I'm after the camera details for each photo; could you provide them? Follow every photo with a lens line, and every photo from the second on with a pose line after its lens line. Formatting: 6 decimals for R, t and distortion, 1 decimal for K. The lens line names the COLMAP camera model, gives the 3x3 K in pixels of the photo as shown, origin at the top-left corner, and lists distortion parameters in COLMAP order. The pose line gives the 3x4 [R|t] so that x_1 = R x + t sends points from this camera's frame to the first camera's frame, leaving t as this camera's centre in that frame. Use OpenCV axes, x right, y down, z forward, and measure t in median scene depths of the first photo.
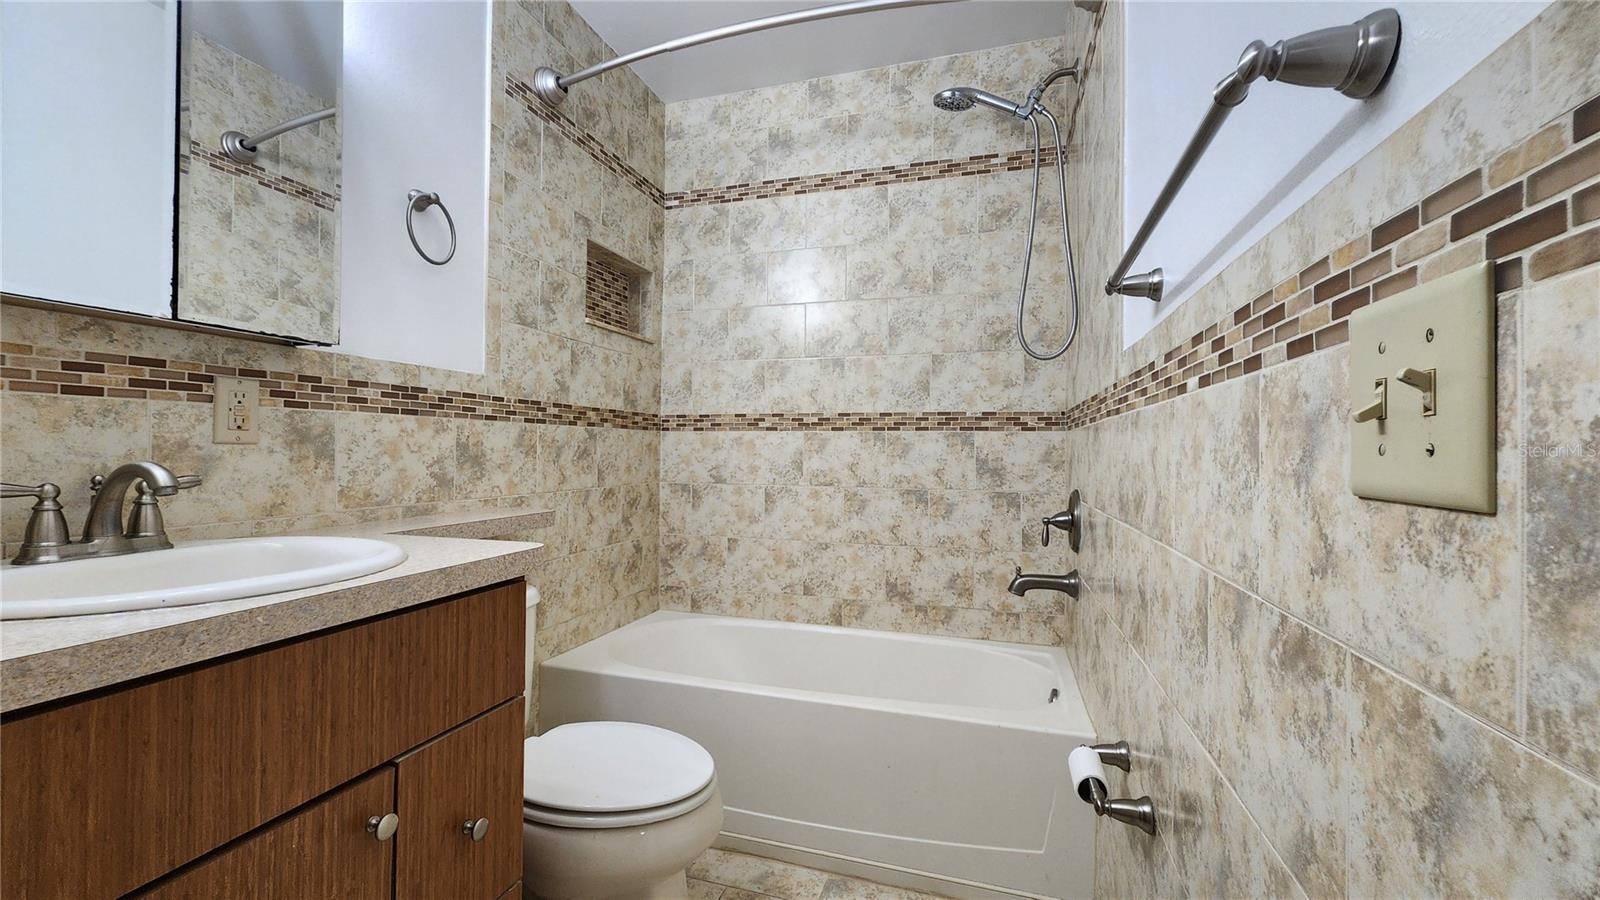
lens RADIAL K [[656.2, 0, 787.6], [0, 656.2, 447.8], [0, 0, 1]] dist [-0.000032, 0.000390]
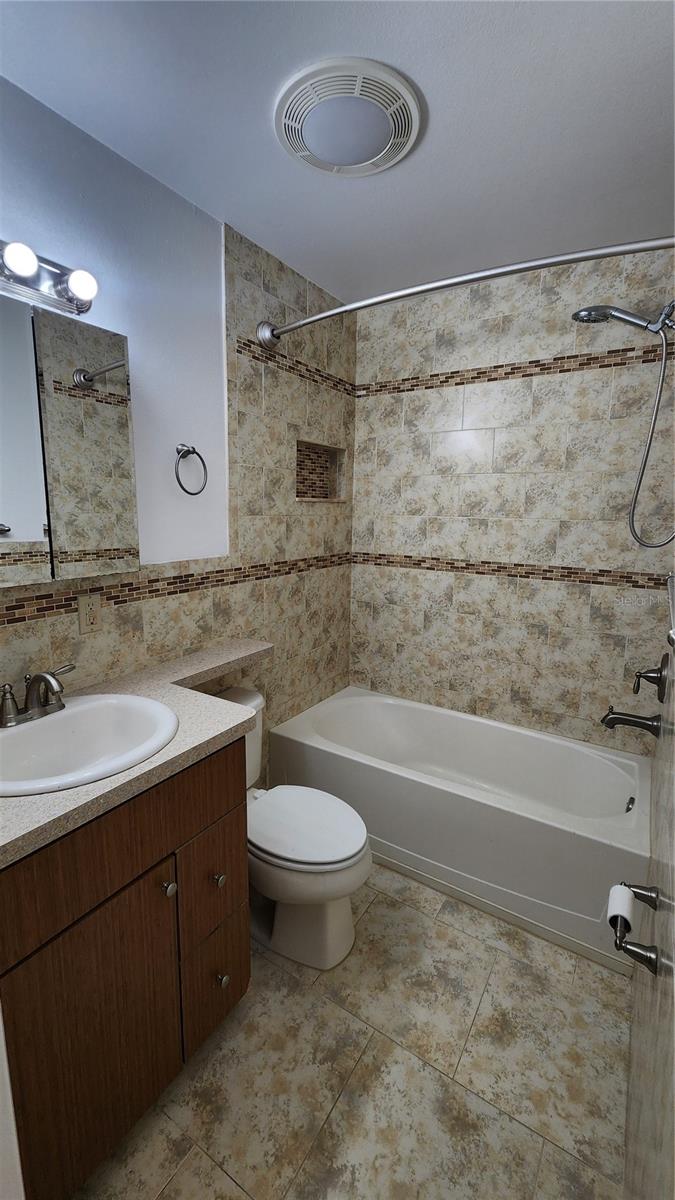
lens RADIAL K [[492.1, 0, 335.5], [0, 492.1, 593.0], [0, 0, 1]] dist [-0.000032, 0.000390]
pose [[0.966088, 0.045091, -0.254246, 0.051765], [-0.002980, 0.986516, 0.163635, -0.160157], [0.258196, -0.157328, 0.953196, -0.025298]]
